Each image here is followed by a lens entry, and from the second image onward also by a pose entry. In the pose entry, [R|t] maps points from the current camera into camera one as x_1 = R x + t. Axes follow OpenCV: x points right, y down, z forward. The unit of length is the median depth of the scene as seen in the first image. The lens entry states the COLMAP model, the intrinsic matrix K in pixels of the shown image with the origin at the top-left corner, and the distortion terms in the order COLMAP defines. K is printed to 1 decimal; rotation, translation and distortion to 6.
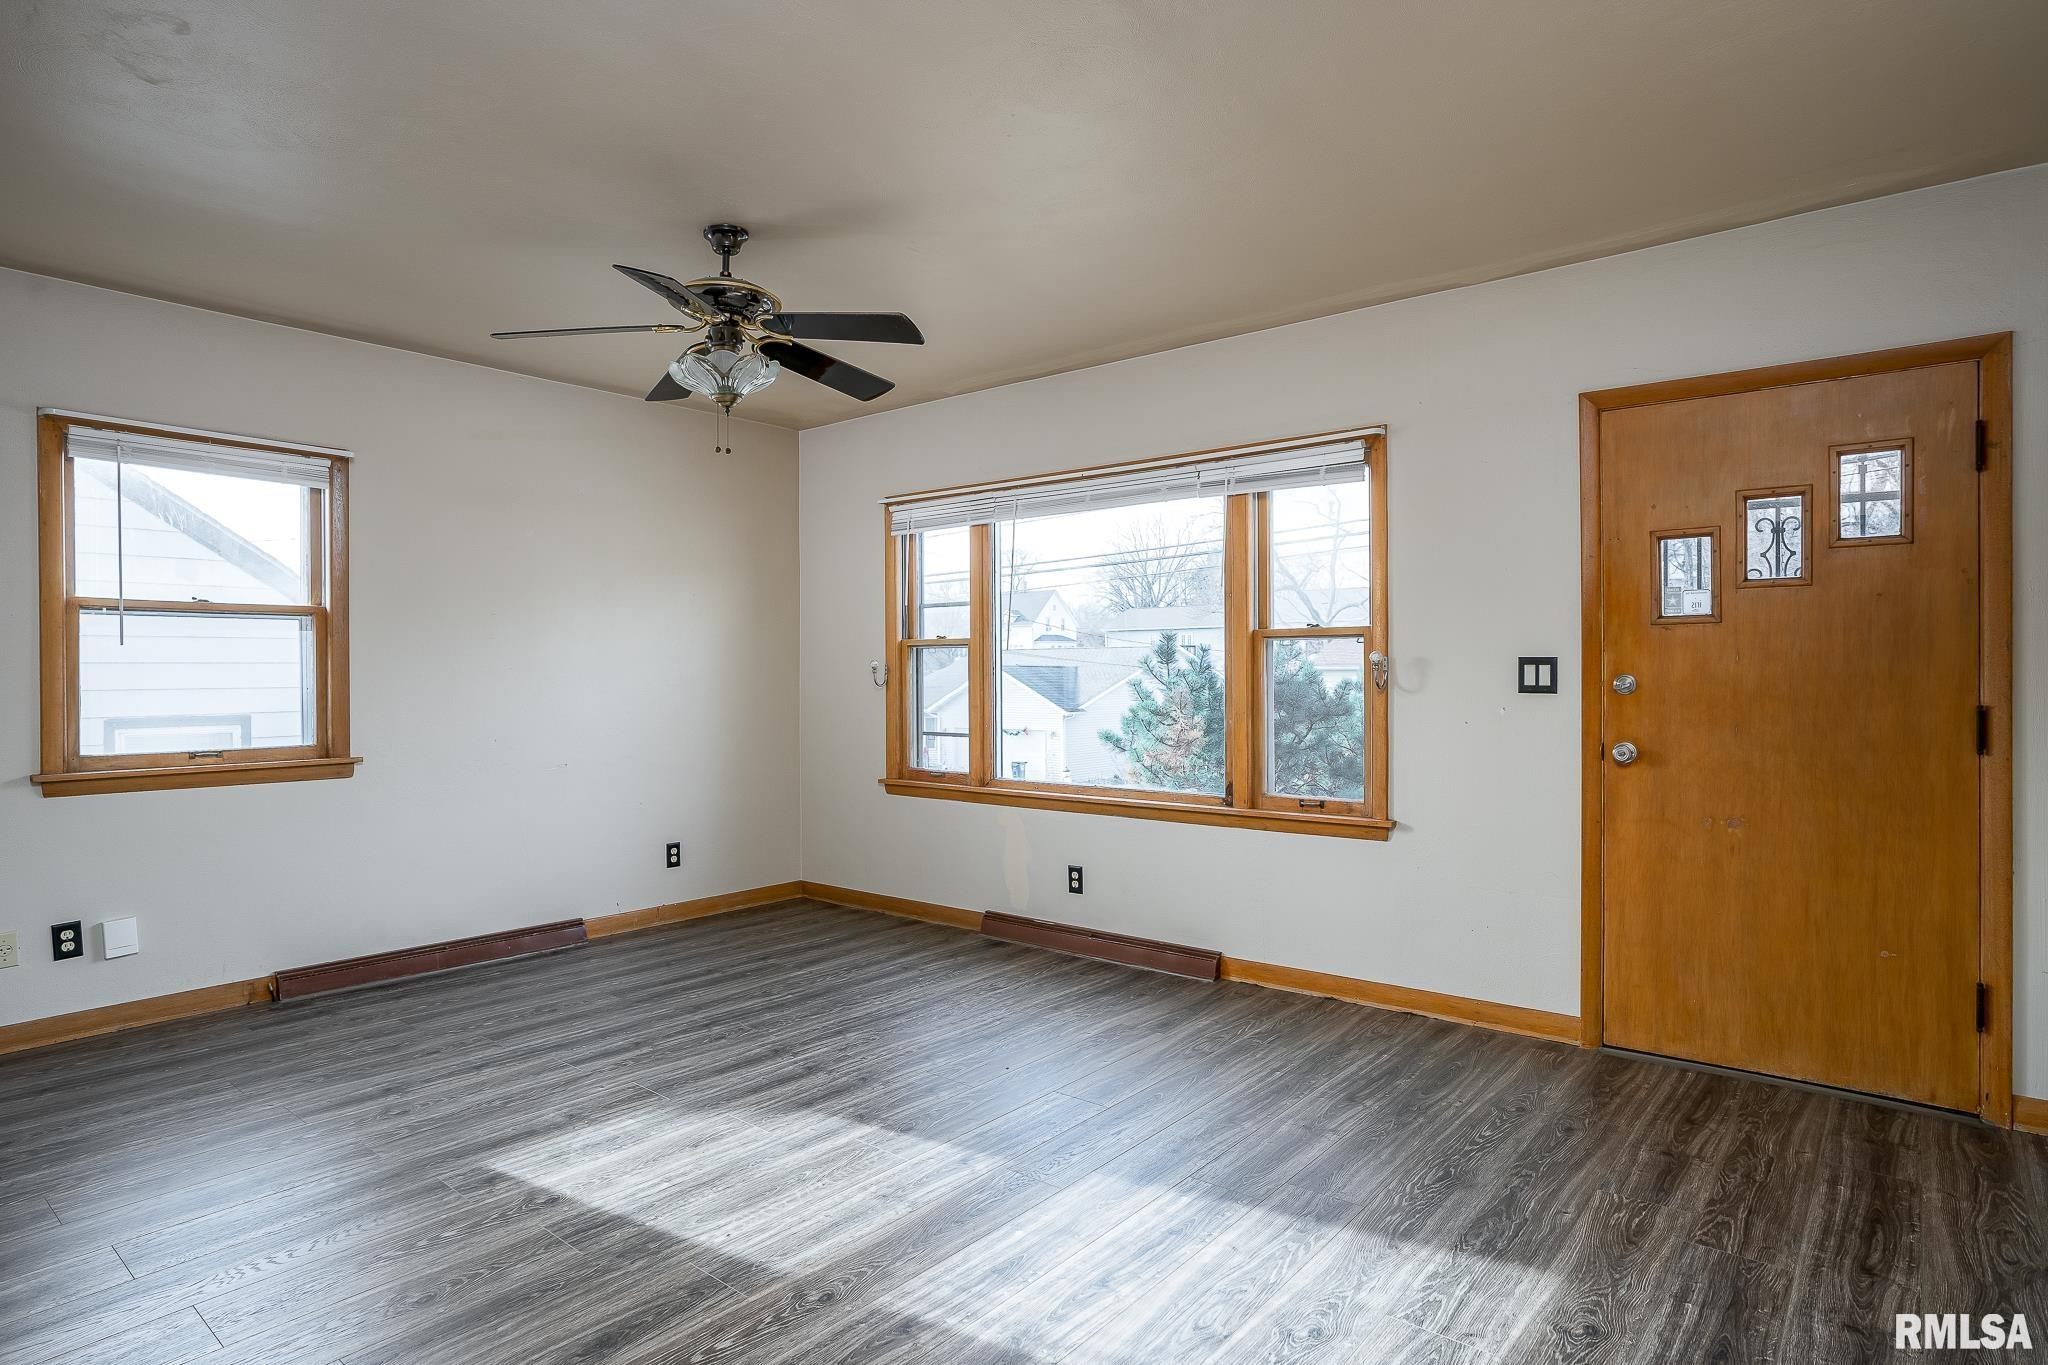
lens RADIAL K [[1132.1, 0, 1024.0], [0, 1132.1, 682.5], [0, 0, 1]] dist [-0.001613, 0.000440]
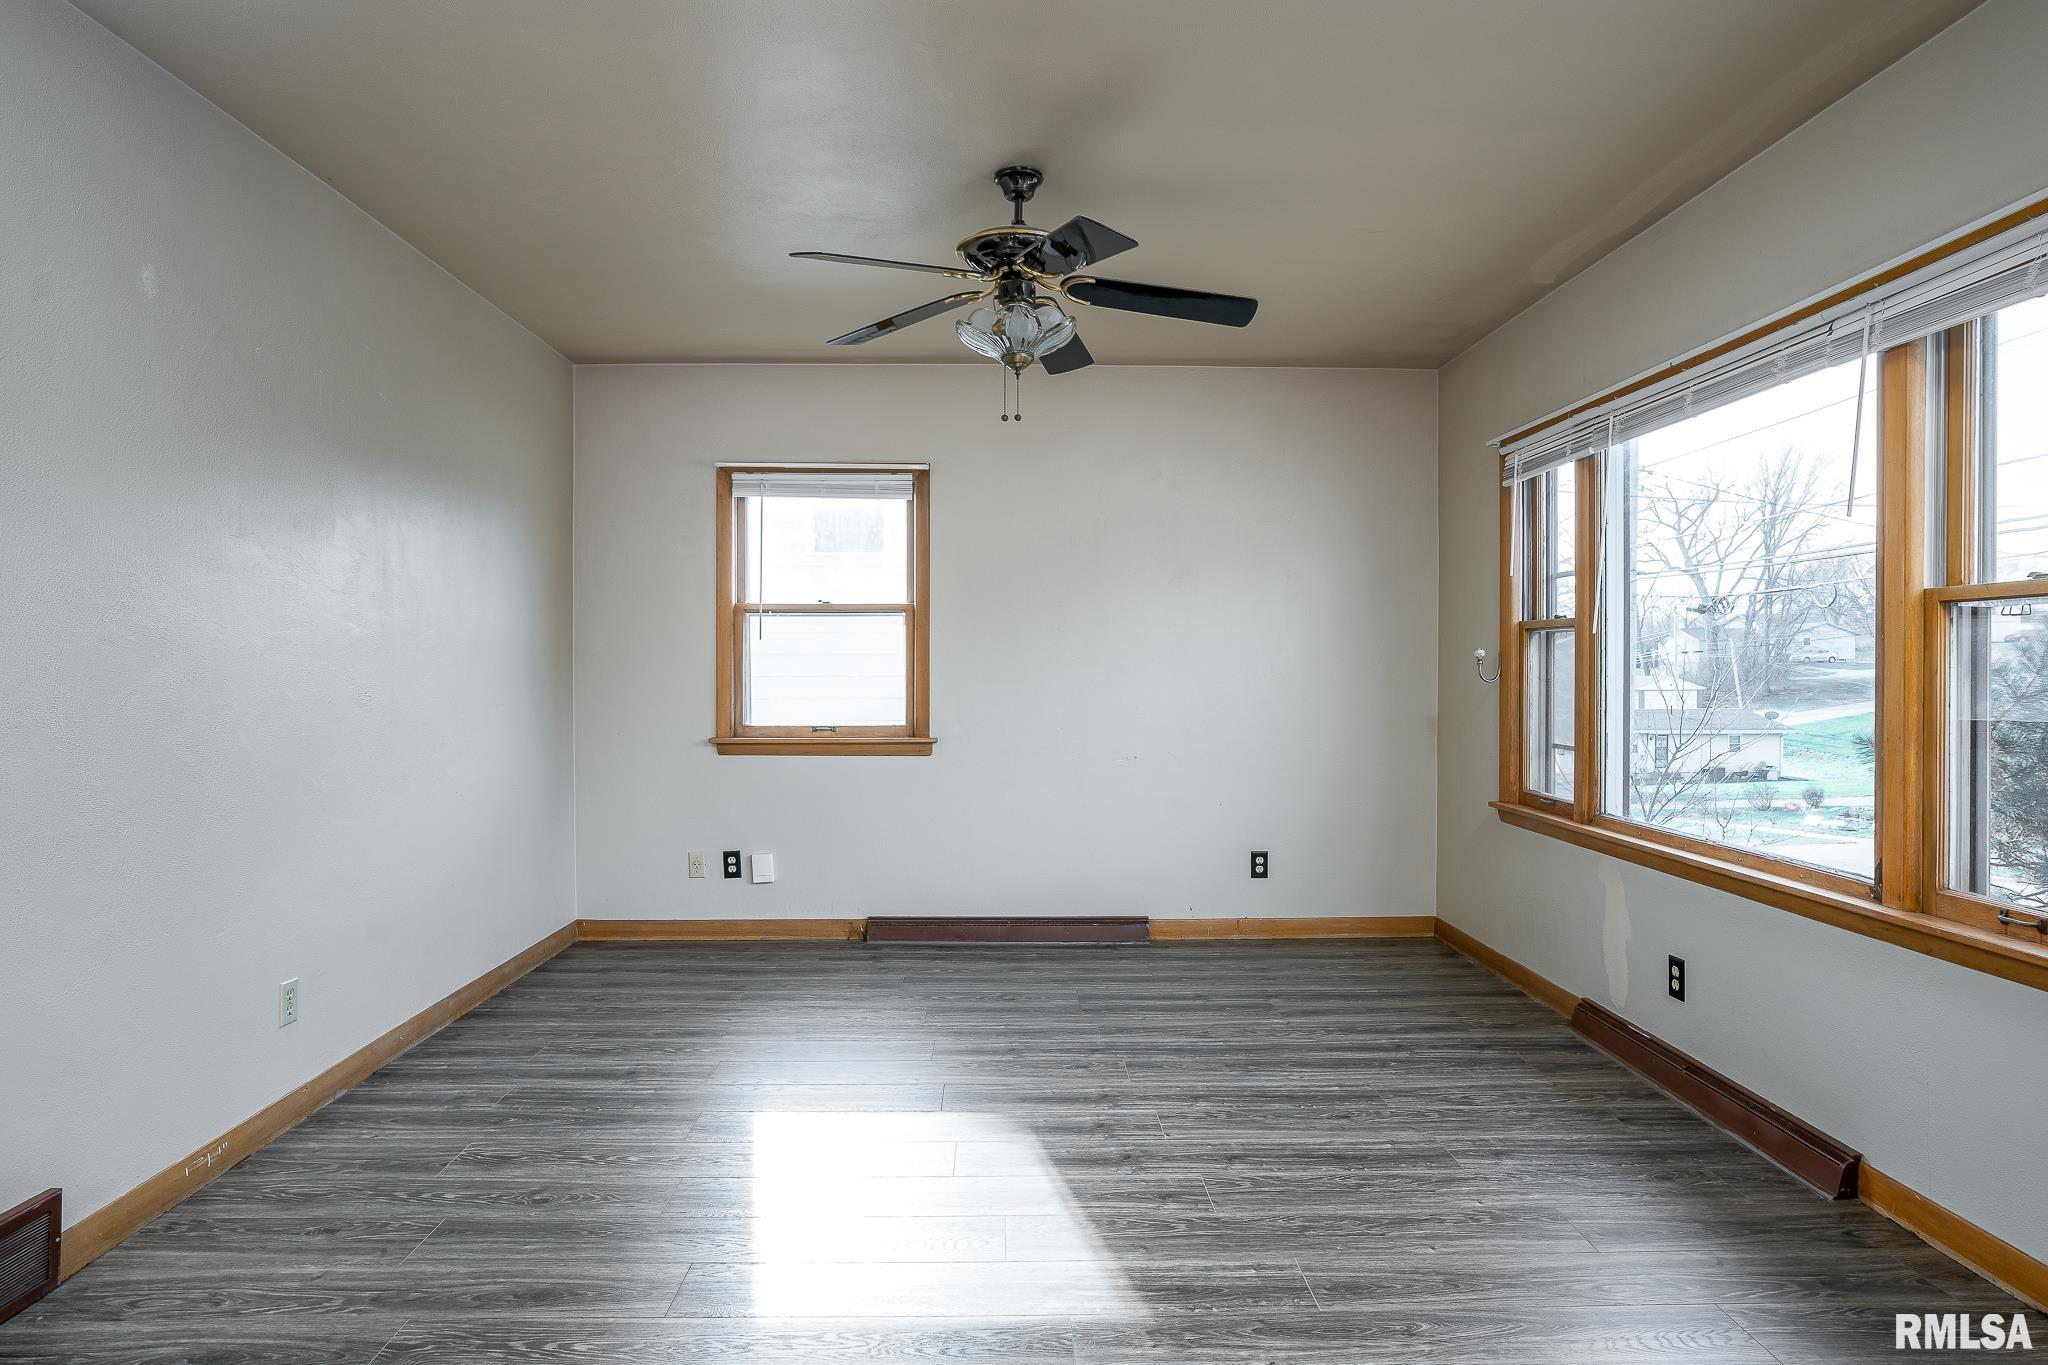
lens RADIAL K [[1196.3, 0, 1024.0], [0, 1196.3, 682.5], [0, 0, 1]] dist [-0.053403, 0.069398]
pose [[0.655536, 0.015660, -0.755002, 0.394821], [-0.009502, 0.999877, 0.012488, -0.004479], [0.755104, -0.001012, 0.655604, 0.324281]]
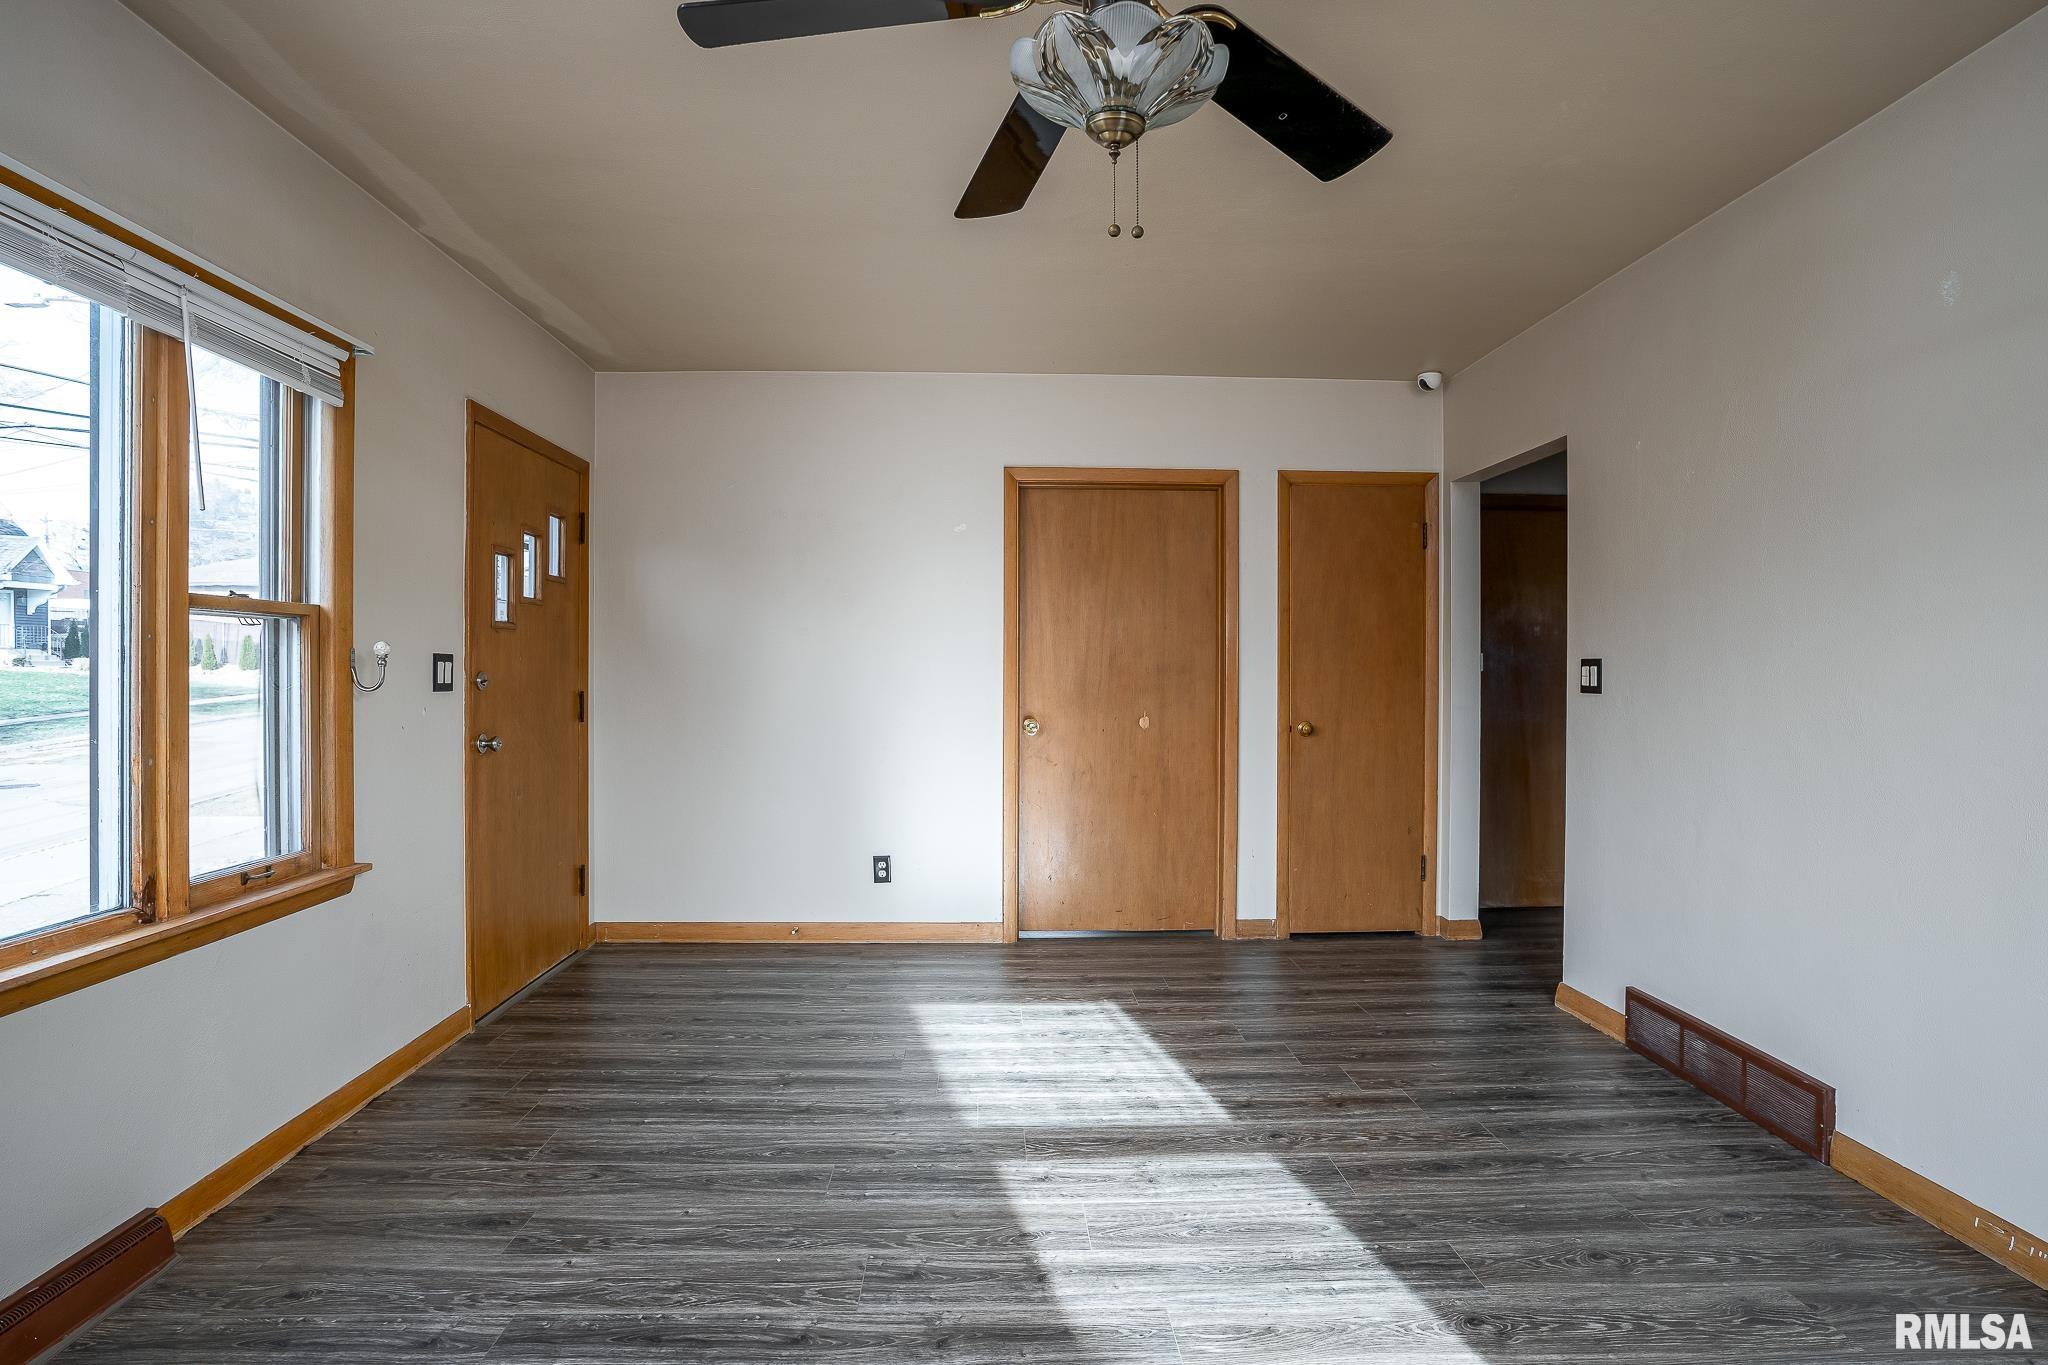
lens RADIAL K [[1022.1, 0, 1024.0], [0, 1022.1, 682.5], [0, 0, 1]] dist [-0.002070, -0.000170]
pose [[-0.668383, -0.007116, 0.743783, -0.492367], [0.005164, 0.999886, 0.014207, -0.007572], [-0.743799, 0.013337, -0.668270, 1.142290]]
